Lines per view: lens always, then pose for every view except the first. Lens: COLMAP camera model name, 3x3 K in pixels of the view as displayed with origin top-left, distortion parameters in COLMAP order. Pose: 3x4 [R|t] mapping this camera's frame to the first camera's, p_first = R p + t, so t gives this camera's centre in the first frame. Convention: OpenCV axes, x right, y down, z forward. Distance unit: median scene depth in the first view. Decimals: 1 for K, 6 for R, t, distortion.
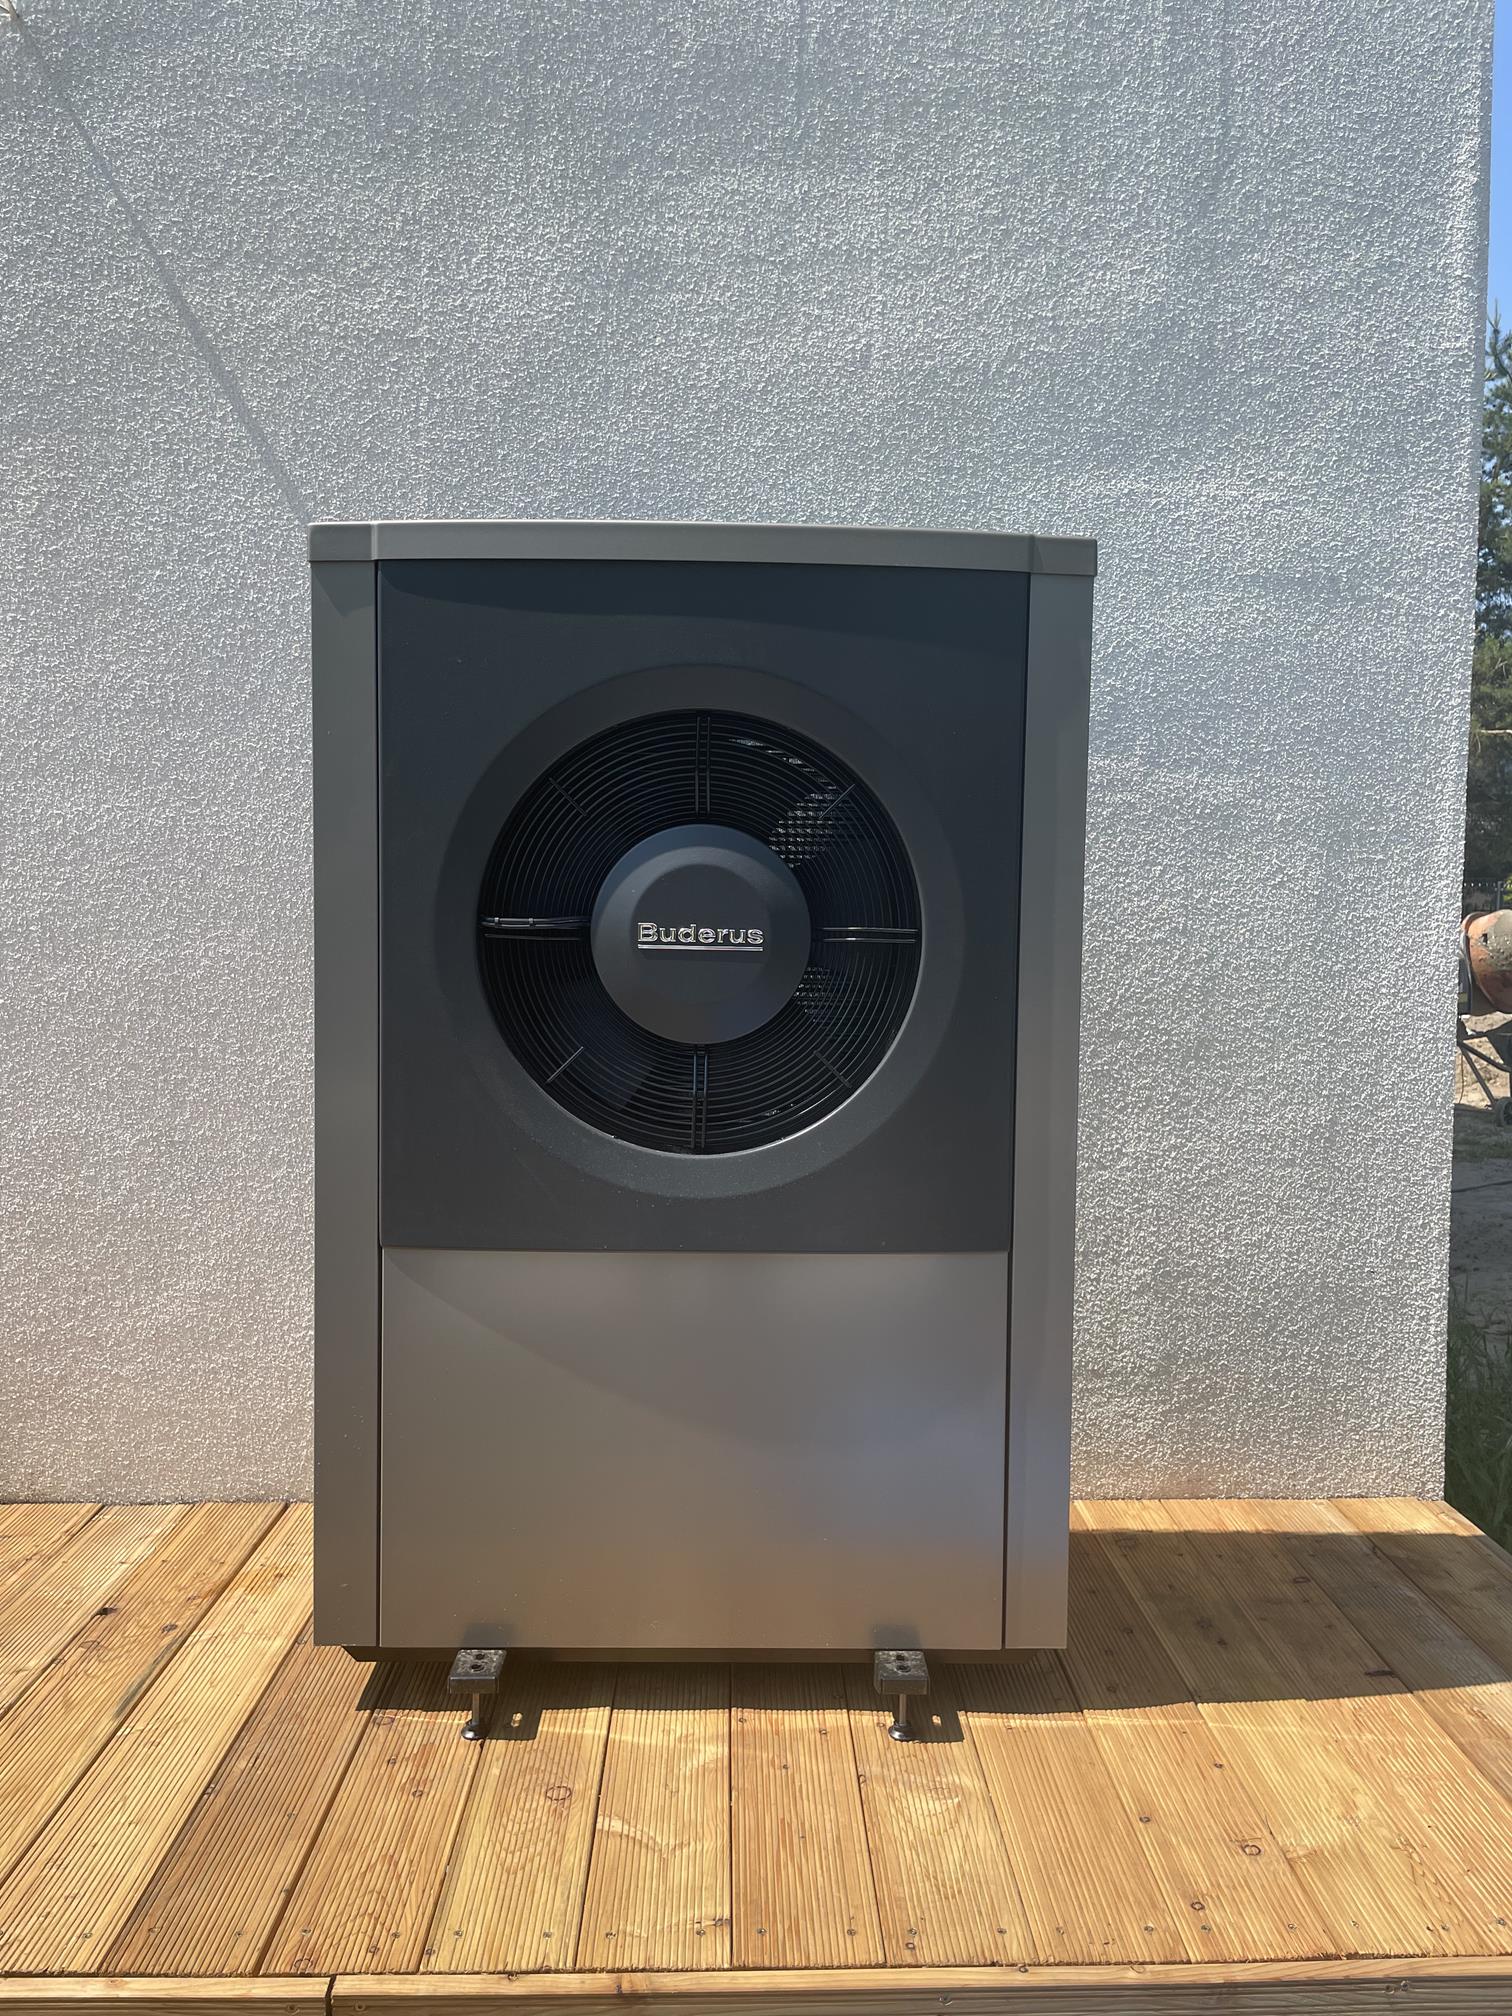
lens RADIAL K [[1545.3, 0, 757.2], [0, 1545.3, 1004.3], [0, 0, 1]] dist [0.042524, -0.053834]
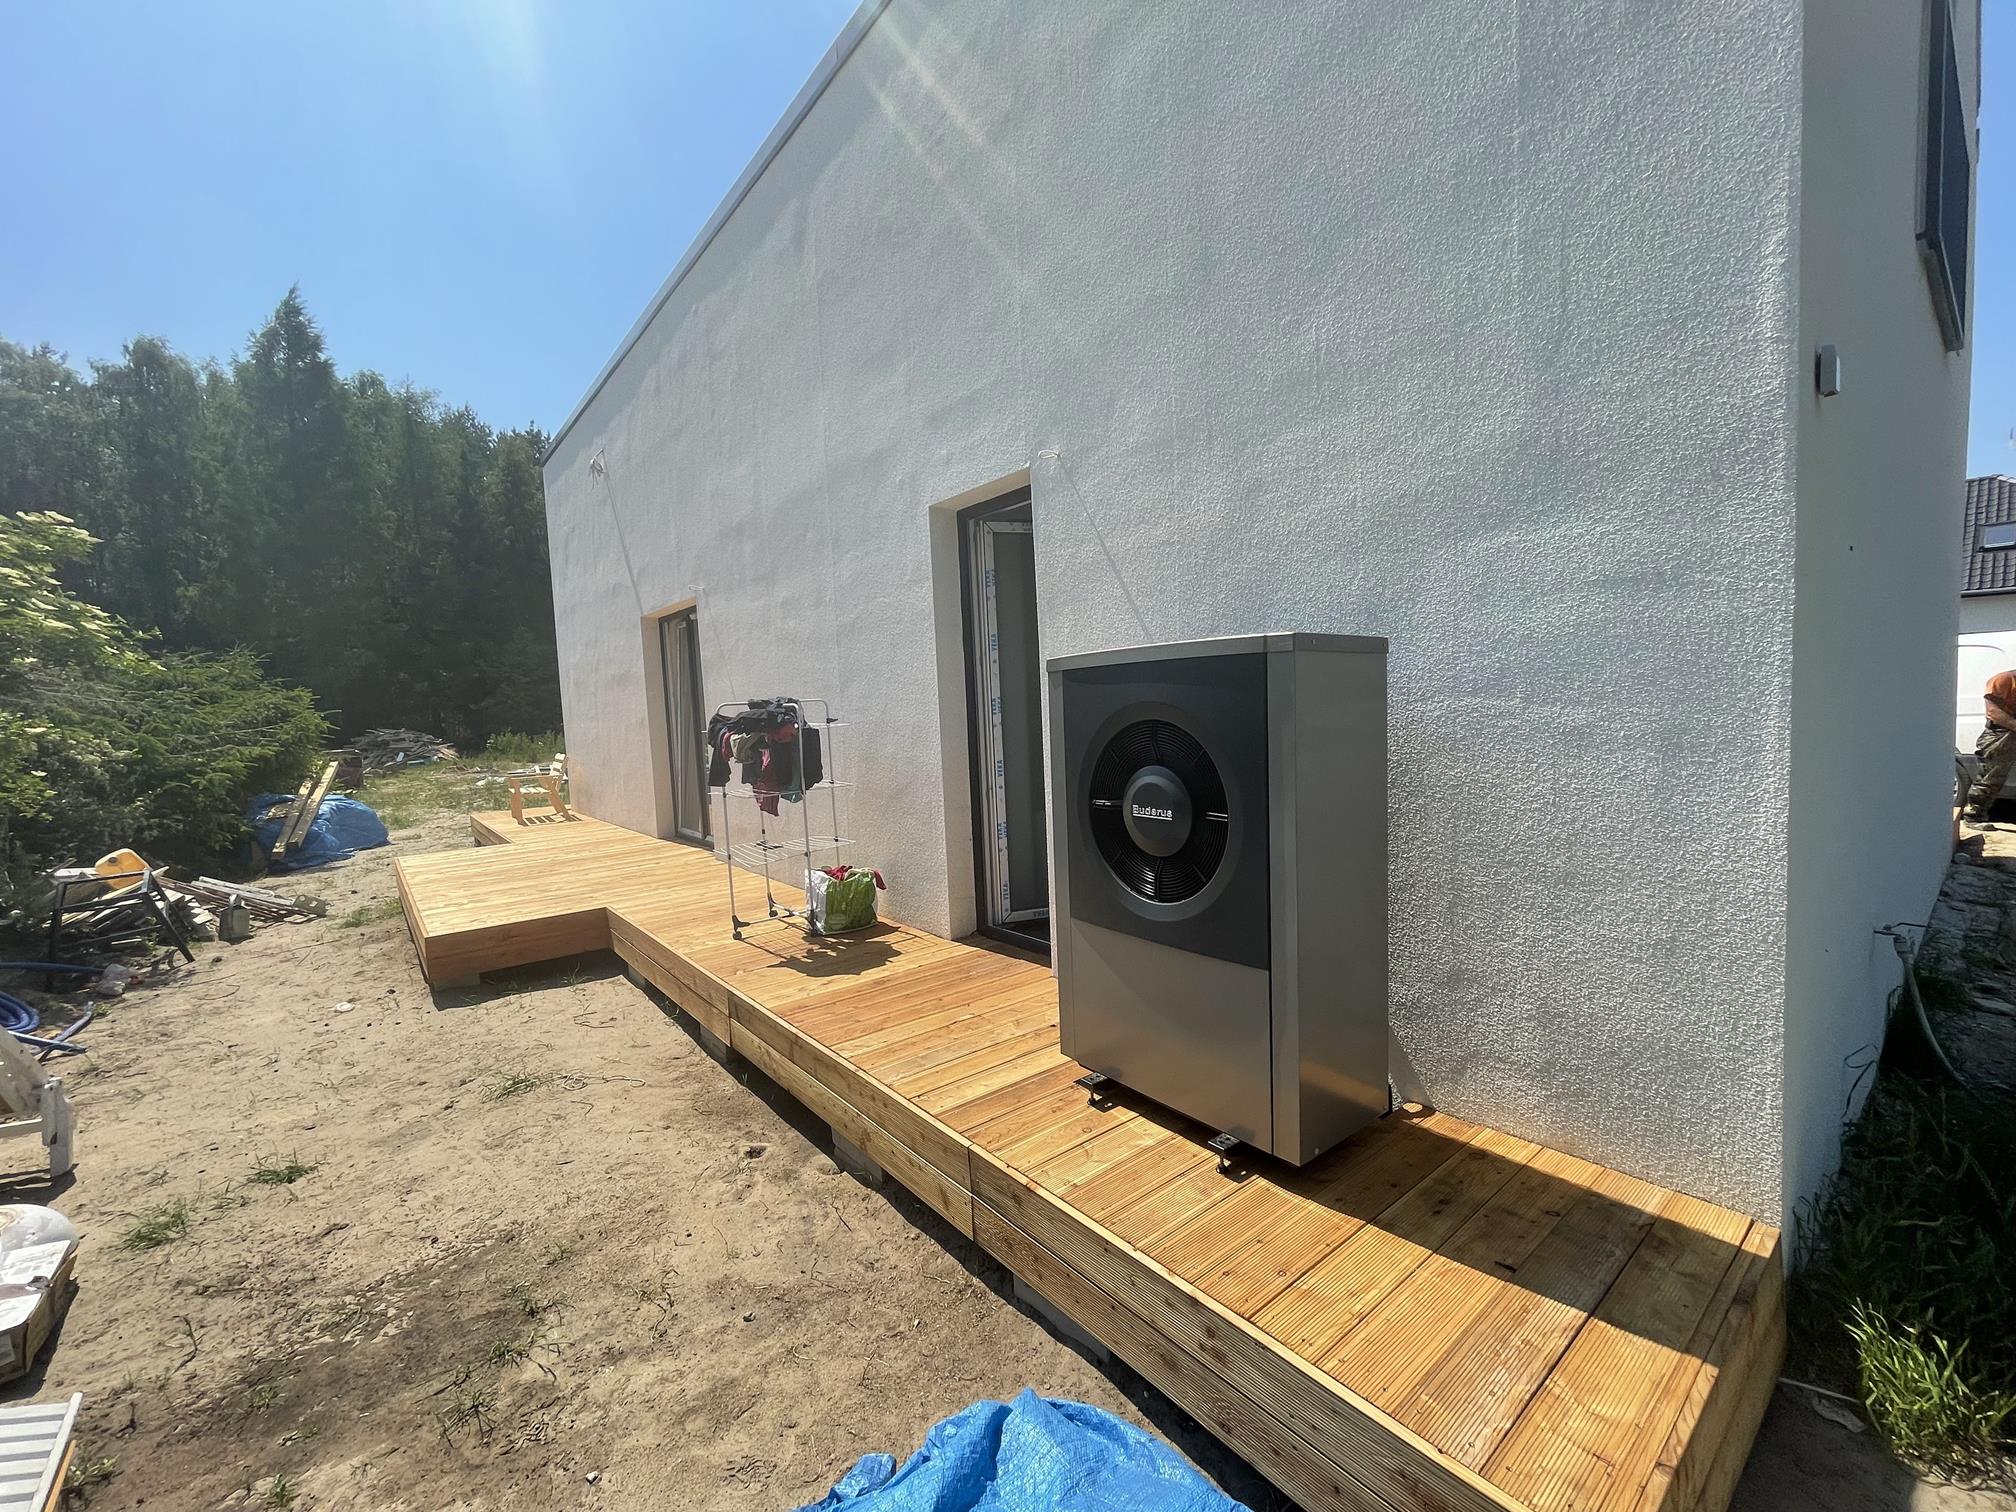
lens RADIAL K [[807.8, 0, 1009.4], [0, 807.8, 766.3], [0, 0, 1]] dist [0.001900, 0.000396]
pose [[0.603030, 0.021049, -0.797441, 0.621700], [-0.002919, 0.999703, 0.024180, -0.108264], [0.797713, -0.012254, 0.602912, 0.039764]]
